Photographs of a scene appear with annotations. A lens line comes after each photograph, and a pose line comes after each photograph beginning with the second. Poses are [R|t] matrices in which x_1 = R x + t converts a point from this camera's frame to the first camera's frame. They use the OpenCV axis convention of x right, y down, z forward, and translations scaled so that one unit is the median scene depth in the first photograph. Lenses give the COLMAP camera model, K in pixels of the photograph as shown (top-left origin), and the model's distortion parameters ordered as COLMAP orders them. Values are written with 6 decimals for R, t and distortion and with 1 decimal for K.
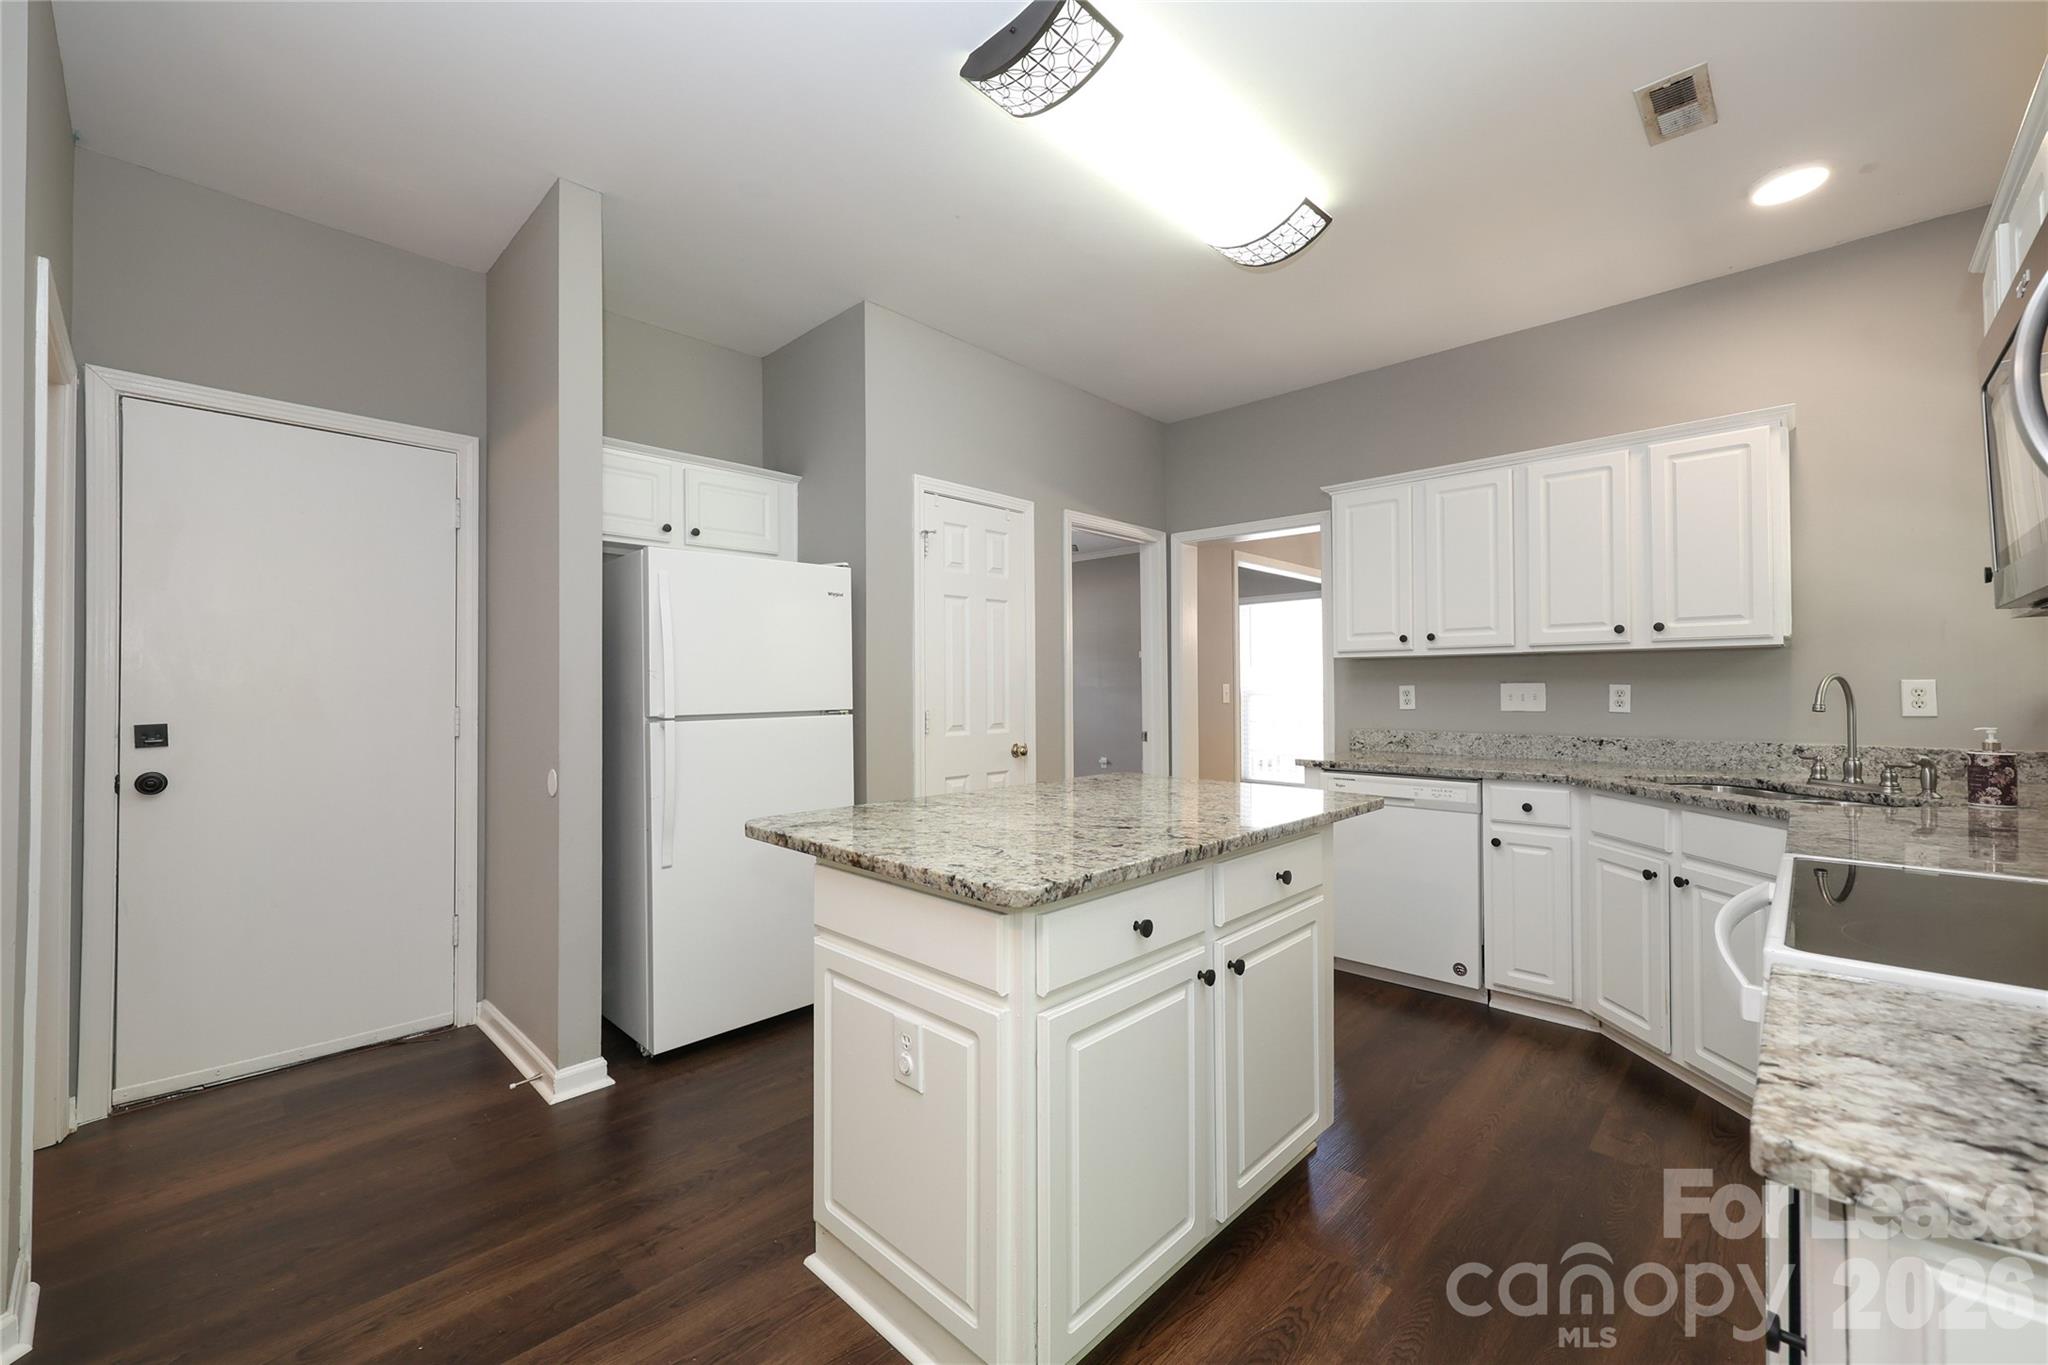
lens RADIAL K [[820.4, 0, 1019.3], [0, 820.4, 678.3], [0, 0, 1]] dist [-0.001744, 0.000232]
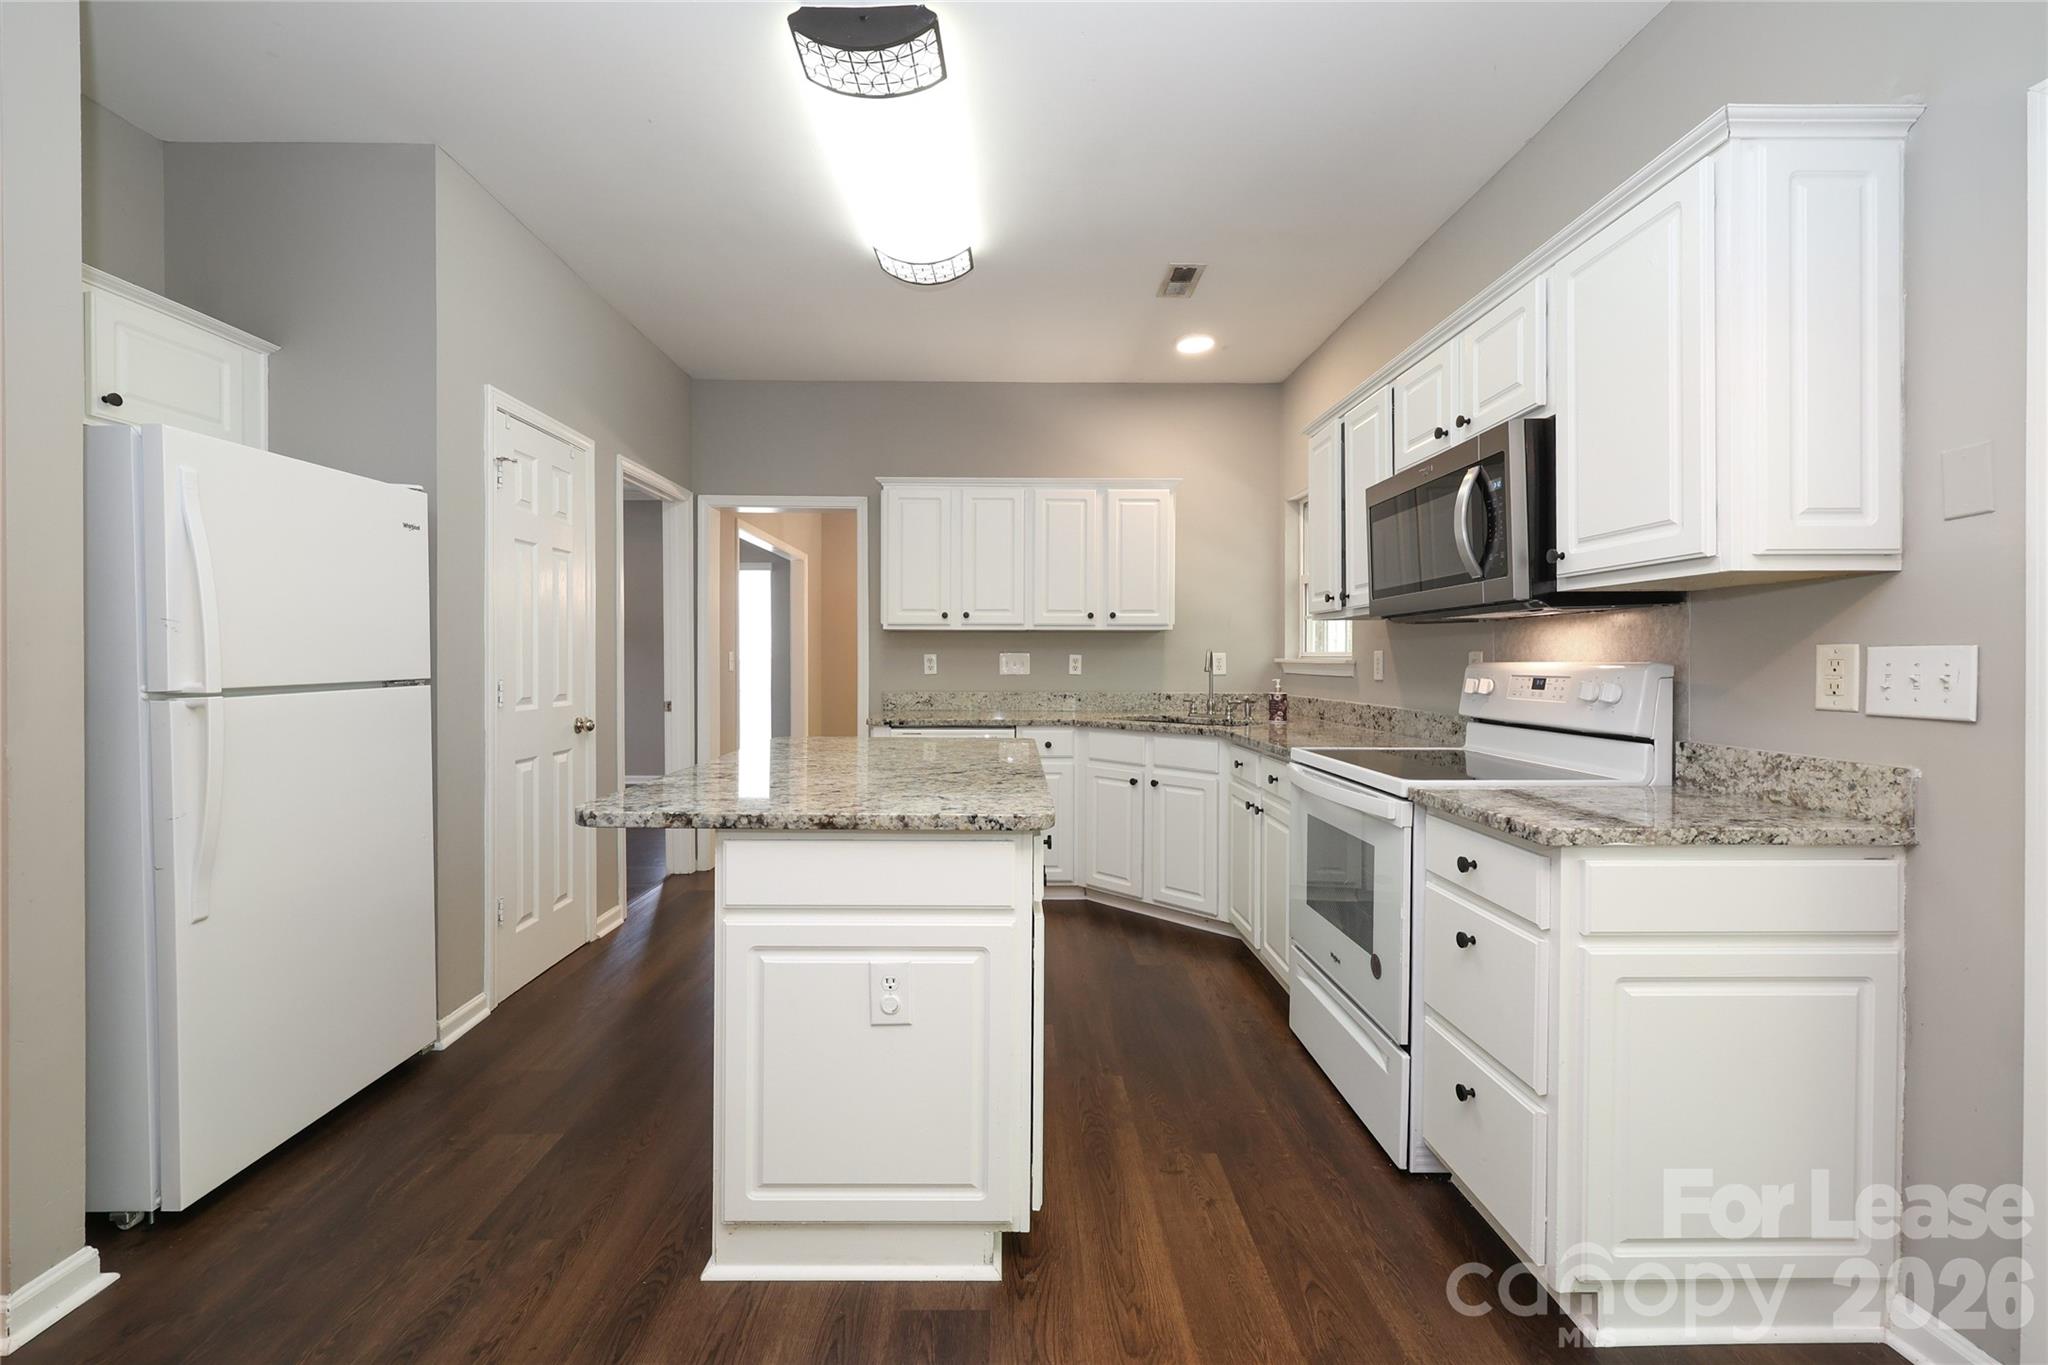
lens RADIAL K [[838.6, 0, 1013.6], [0, 838.6, 663.7], [0, 0, 1]] dist [0.001230, 0.000067]
pose [[0.709172, 0.000560, 0.705036, -0.396924], [-0.013956, 0.999815, 0.013245, 0.006272], [-0.704898, -0.019232, 0.709048, 0.062327]]
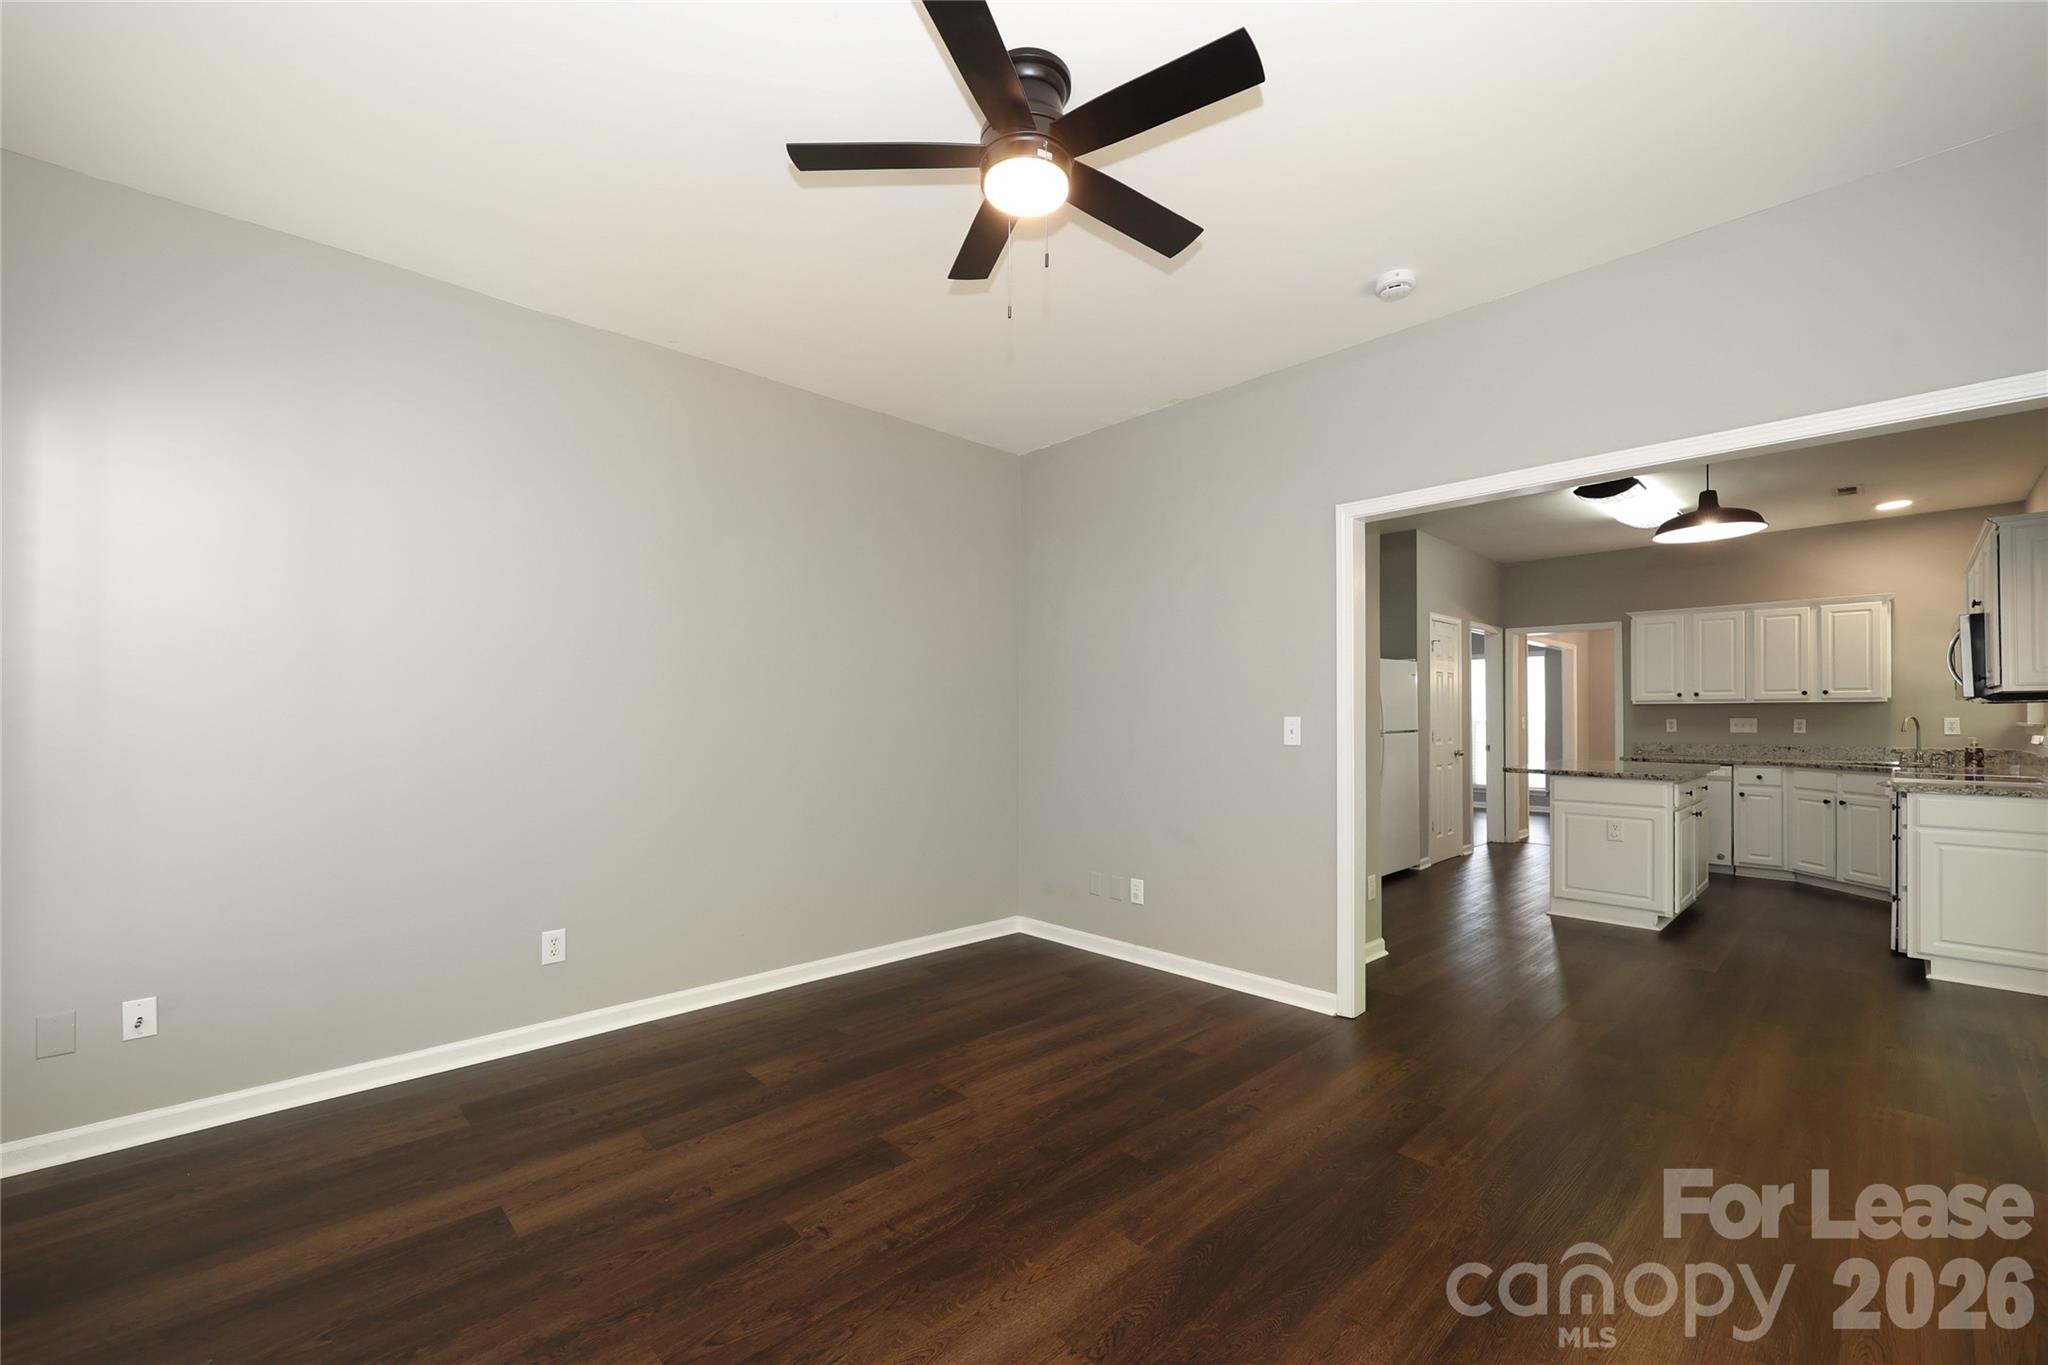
lens RADIAL K [[835.1, 0, 1021.1], [0, 835.1, 713.1], [0, 0, 1]] dist [0.003277, 0.000240]
pose [[0.999229, 0.003986, -0.039065, -1.211695], [-0.003721, 0.999969, 0.006870, -0.016294], [0.039091, -0.006720, 0.999213, -1.245555]]
